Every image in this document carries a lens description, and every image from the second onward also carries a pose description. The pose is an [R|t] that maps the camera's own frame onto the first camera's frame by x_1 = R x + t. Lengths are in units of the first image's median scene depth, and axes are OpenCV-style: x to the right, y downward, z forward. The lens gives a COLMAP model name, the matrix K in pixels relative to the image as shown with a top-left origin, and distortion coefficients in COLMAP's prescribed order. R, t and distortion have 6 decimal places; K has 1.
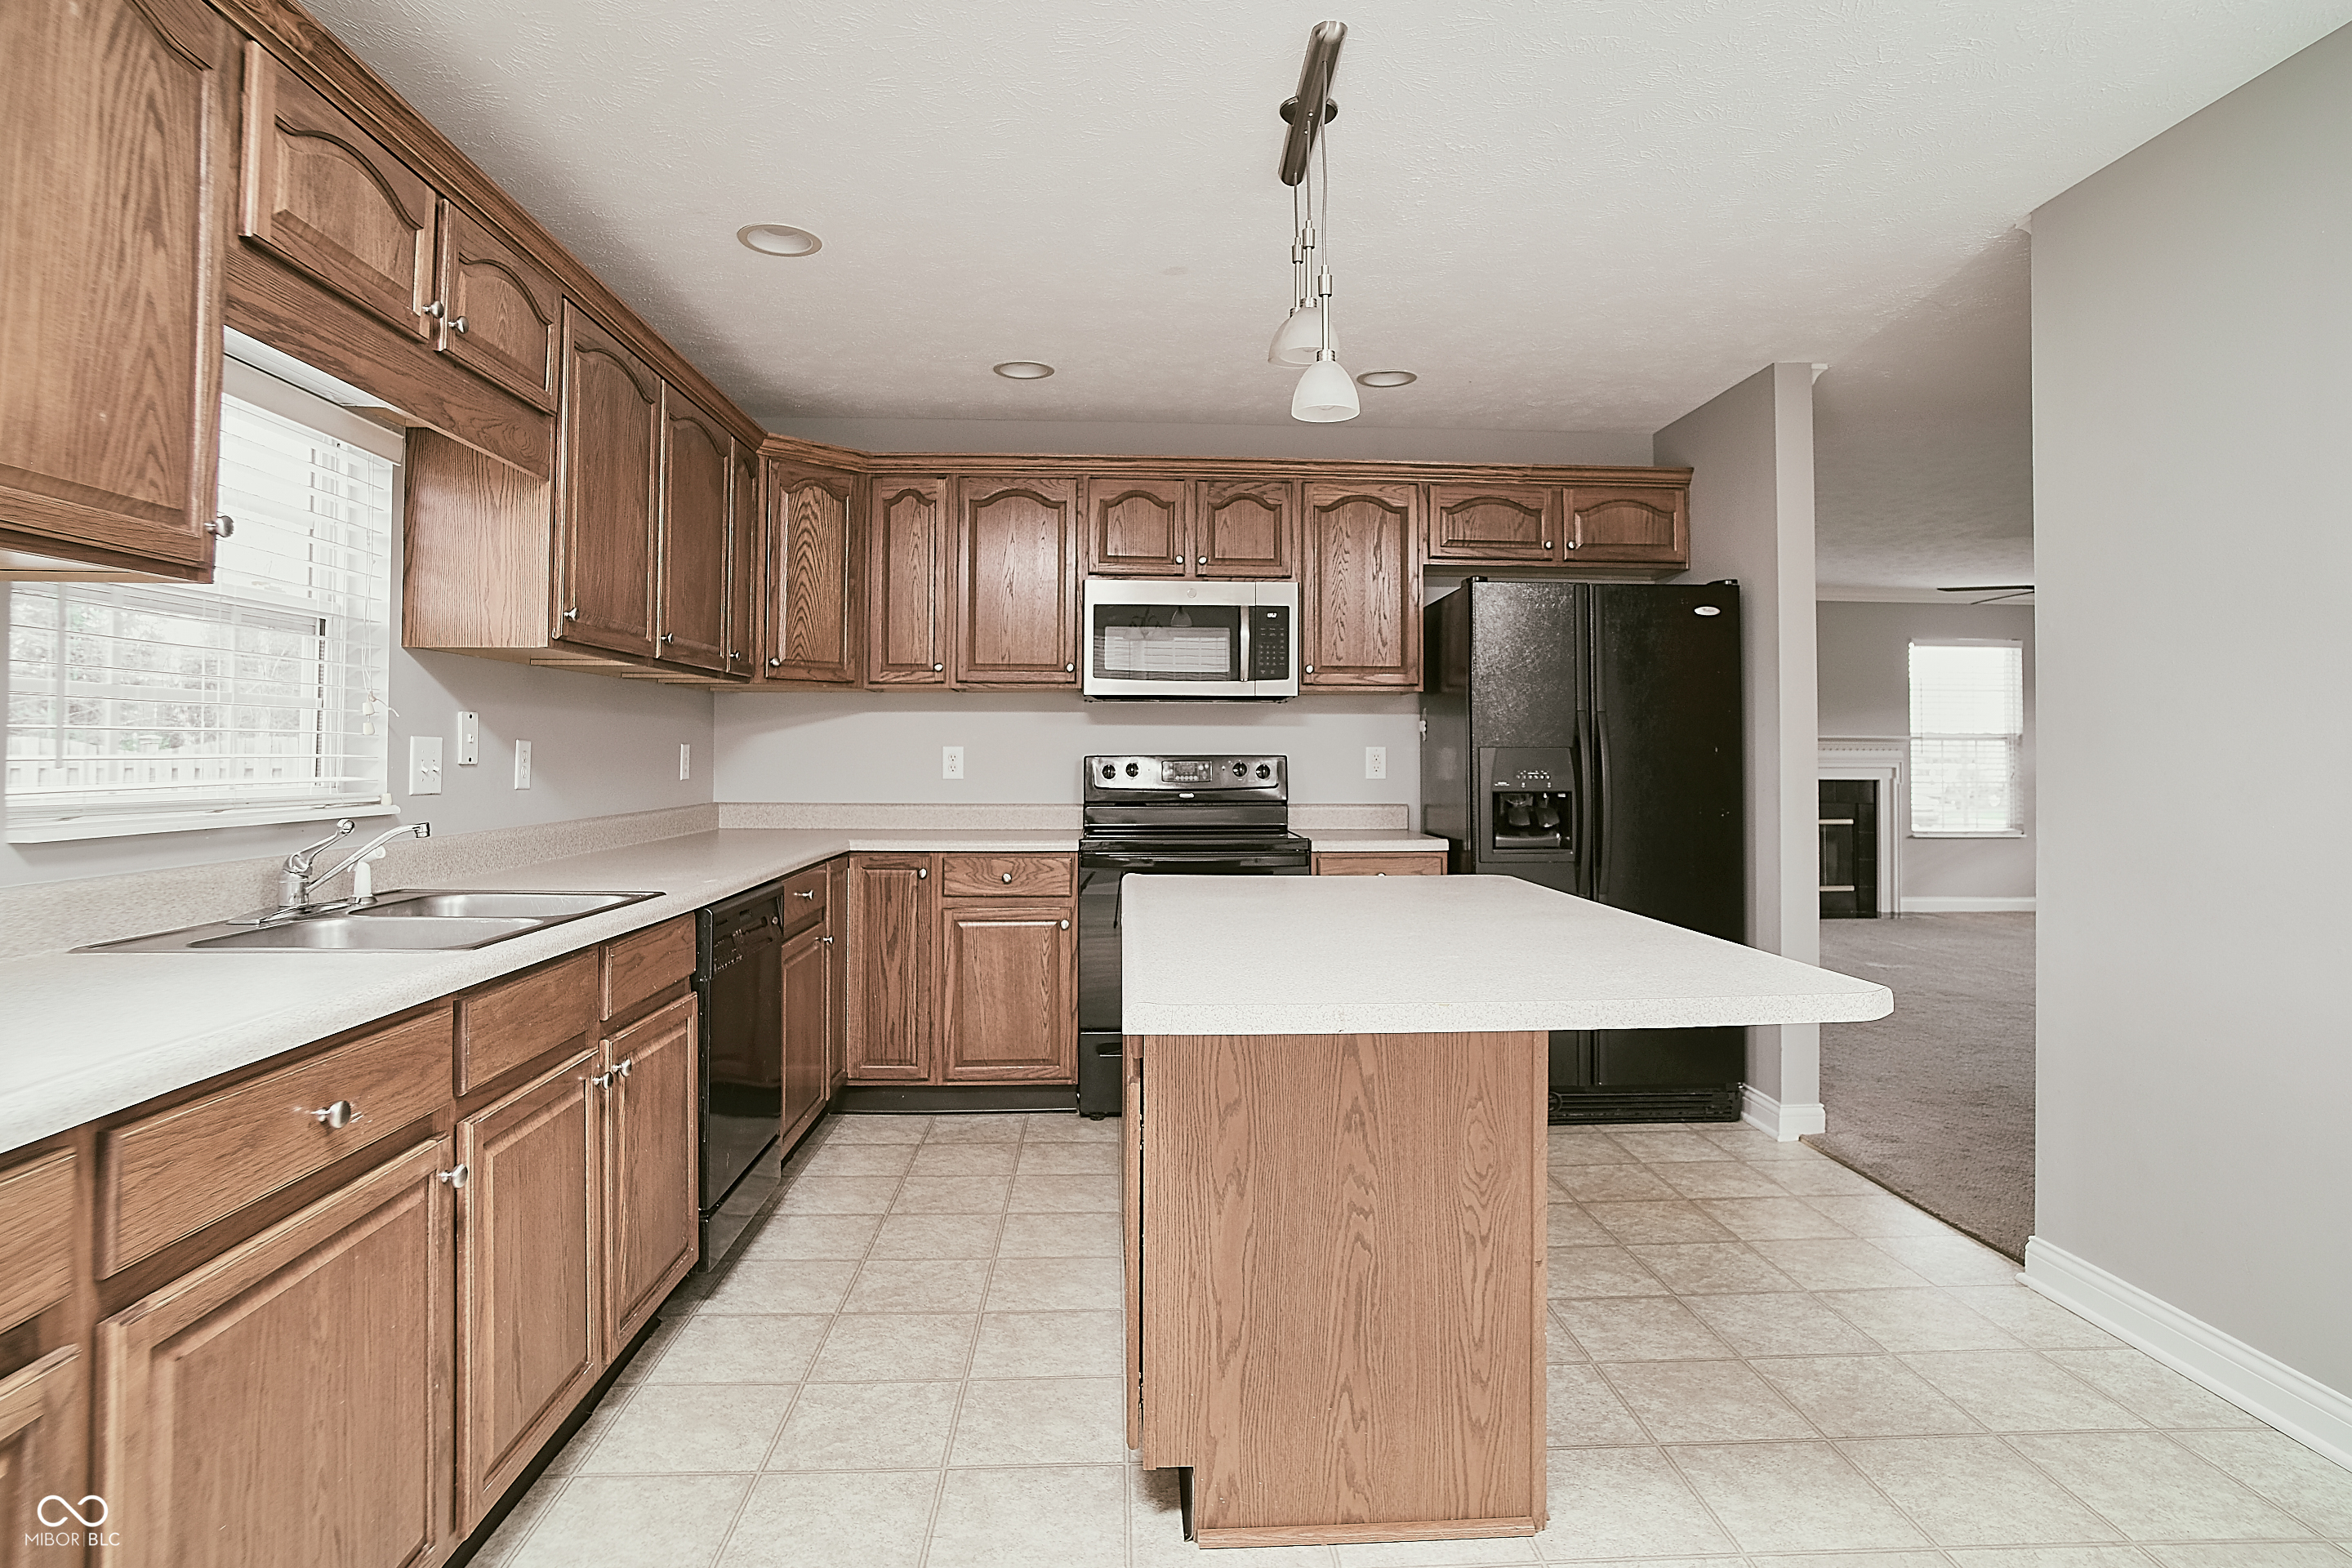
lens RADIAL K [[1250.5, 0, 1136.1], [0, 1250.5, 724.8], [0, 0, 1]] dist [-0.052072, 0.029220]
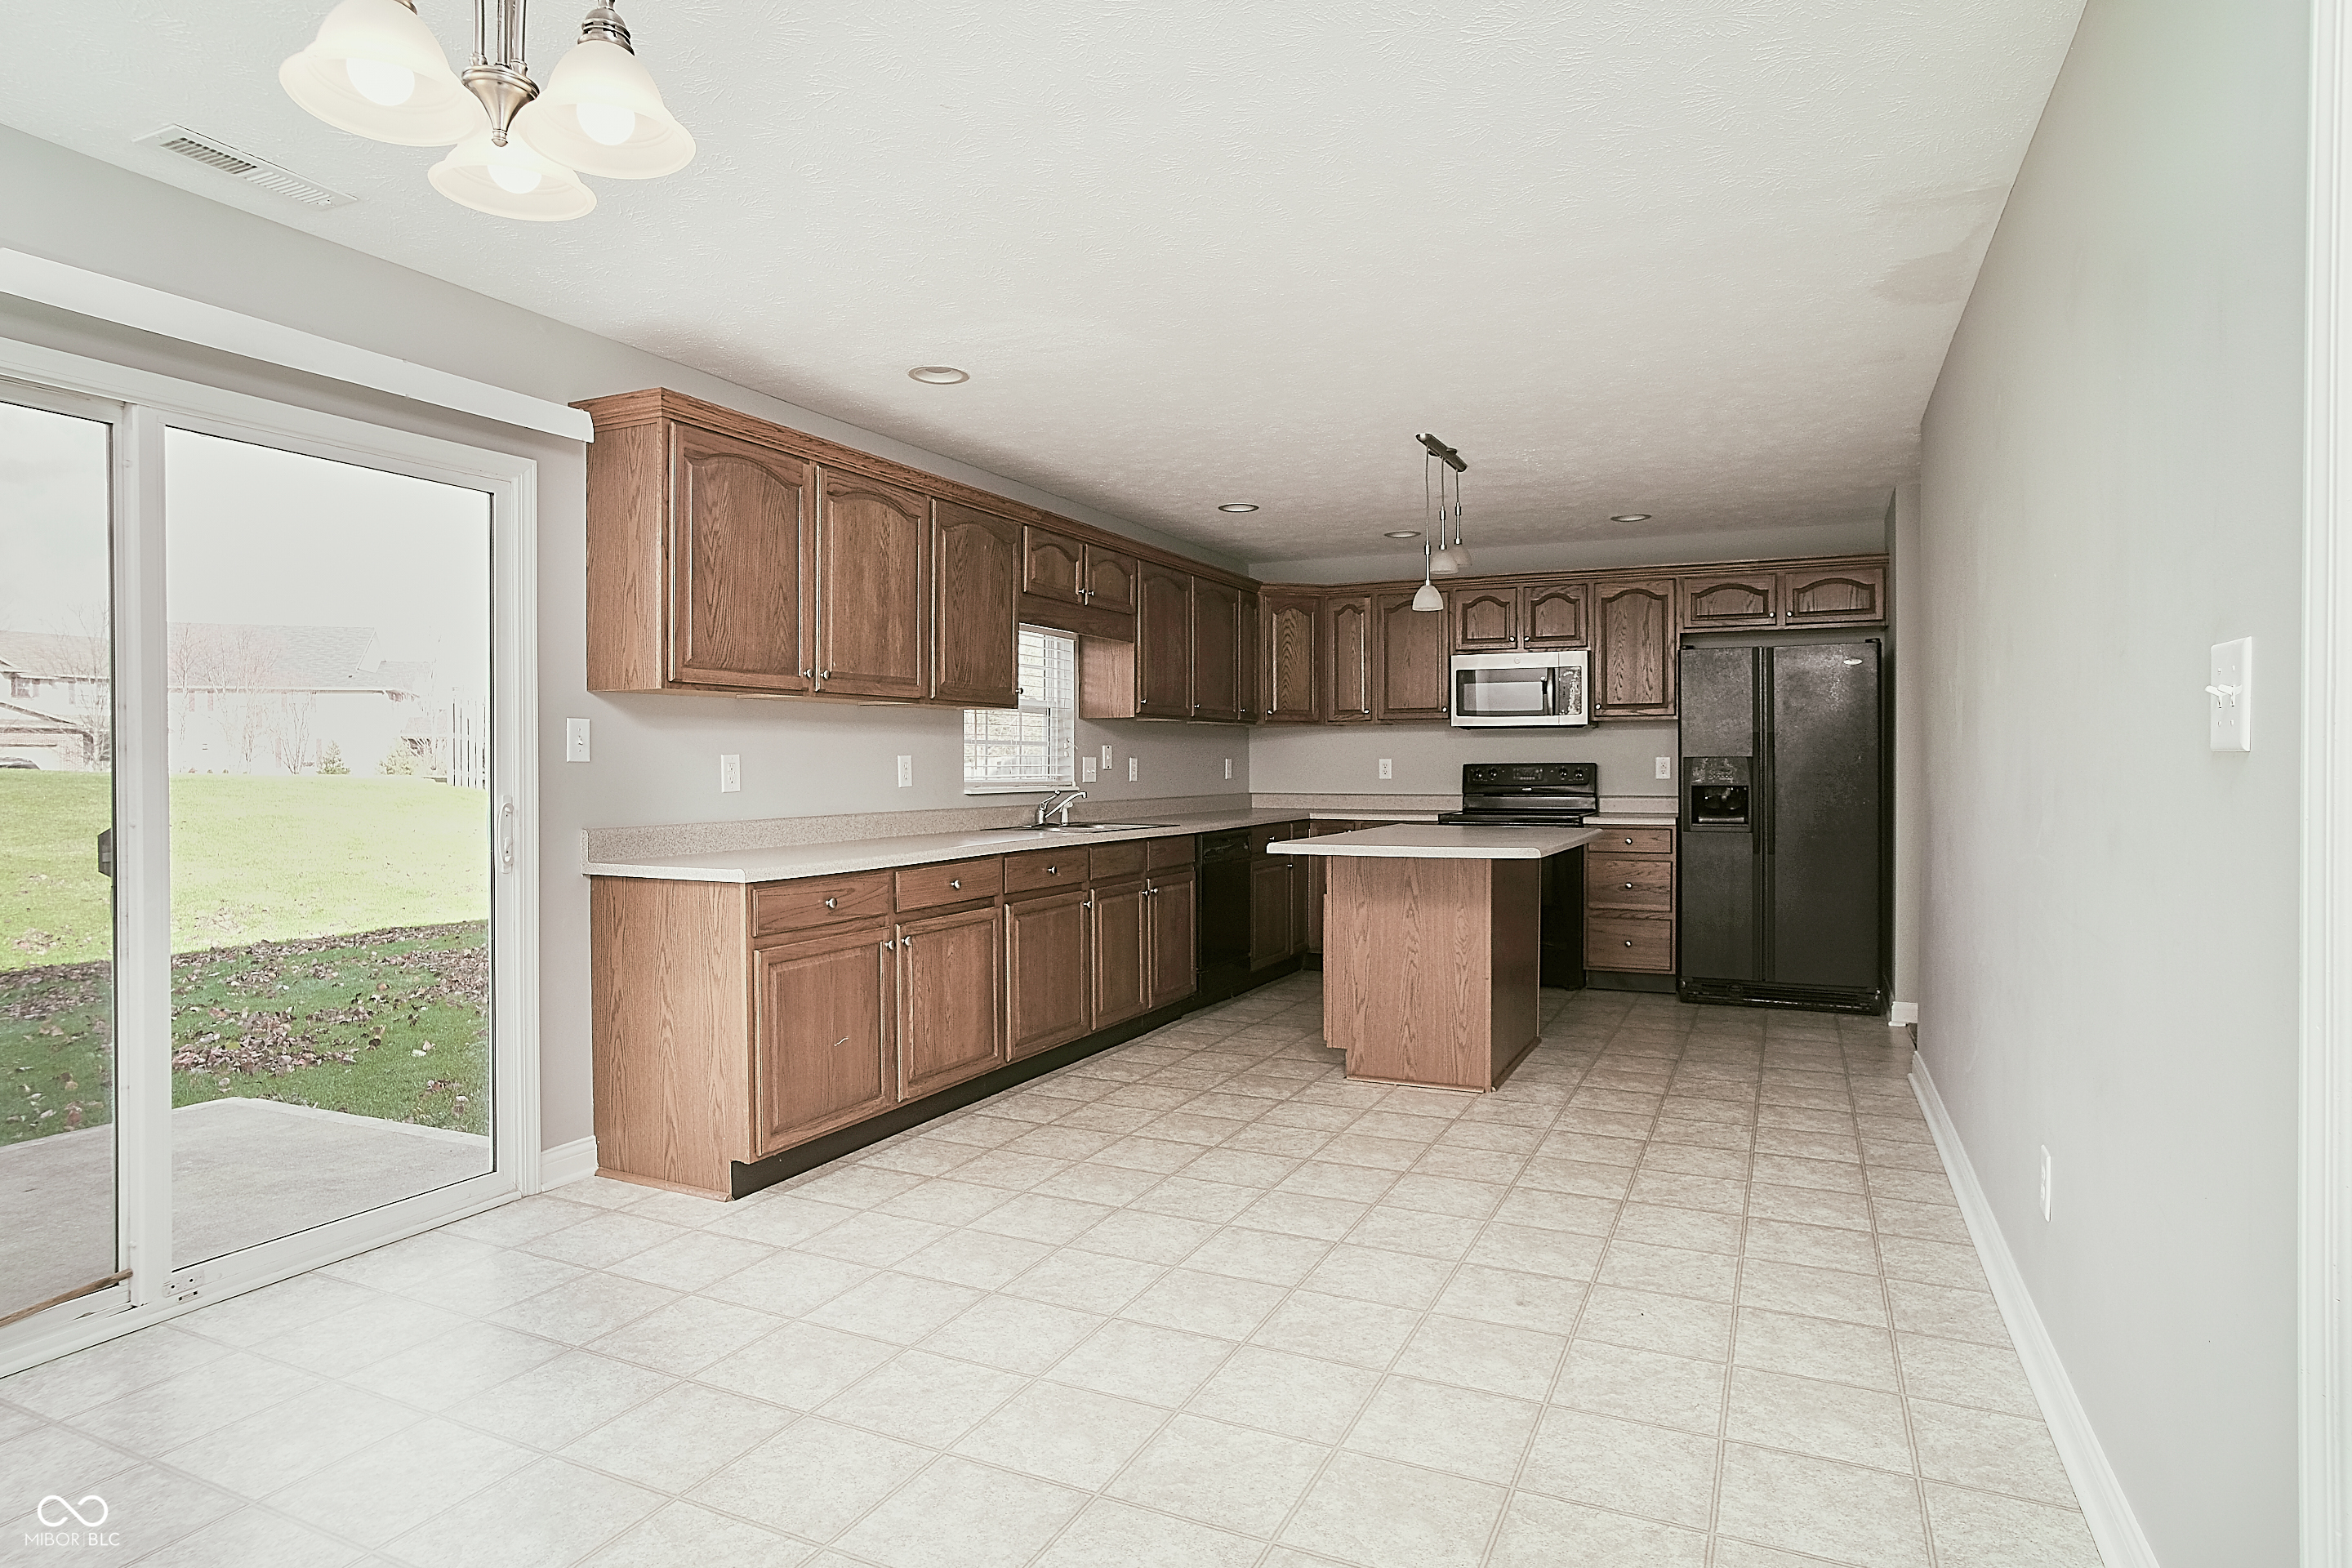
lens RADIAL K [[1250.5, 0, 1136.1], [0, 1250.5, 724.8], [0, 0, 1]] dist [-0.052072, 0.029220]
pose [[0.868830, -0.019865, -0.494711, 0.598040], [0.015061, 0.999793, -0.013695, -0.015279], [0.494881, 0.004448, 0.868949, -0.894828]]
